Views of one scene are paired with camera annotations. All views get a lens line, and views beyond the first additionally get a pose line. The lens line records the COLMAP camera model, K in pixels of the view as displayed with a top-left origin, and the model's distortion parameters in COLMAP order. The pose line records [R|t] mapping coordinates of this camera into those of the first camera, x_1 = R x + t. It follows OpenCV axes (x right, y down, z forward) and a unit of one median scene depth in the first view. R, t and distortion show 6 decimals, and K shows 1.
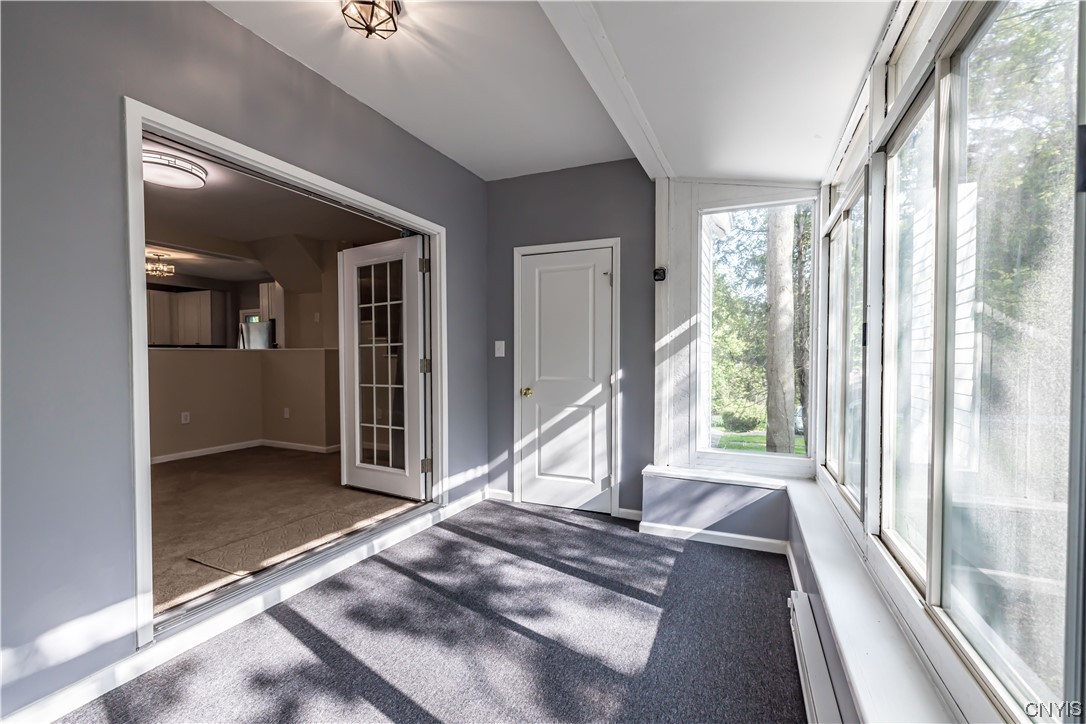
lens RADIAL K [[466.2, 0, 536.4], [0, 466.2, 368.9], [0, 0, 1]] dist [0.000924, 0.000538]
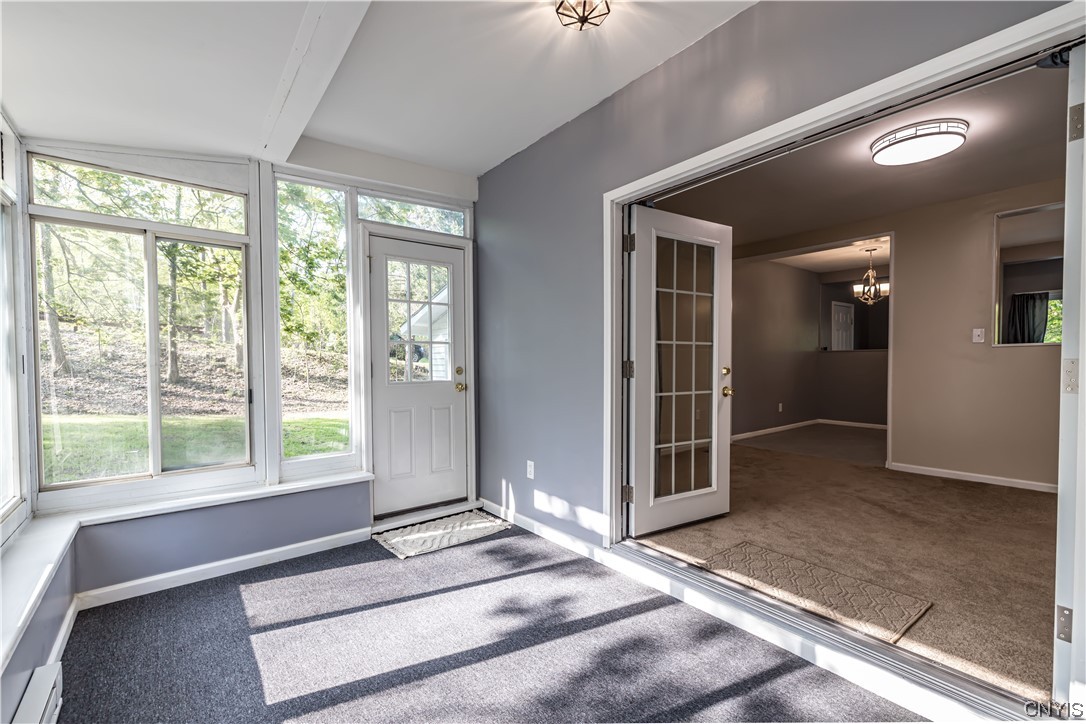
lens RADIAL K [[466.2, 0, 537.8], [0, 466.2, 364.8], [0, 0, 1]] dist [0.000924, 0.000538]
pose [[-0.467525, 0.010368, -0.883919, 0.490550], [-0.007997, 0.999841, 0.015958, -0.023125], [0.883944, 0.014529, -0.467368, 1.218770]]
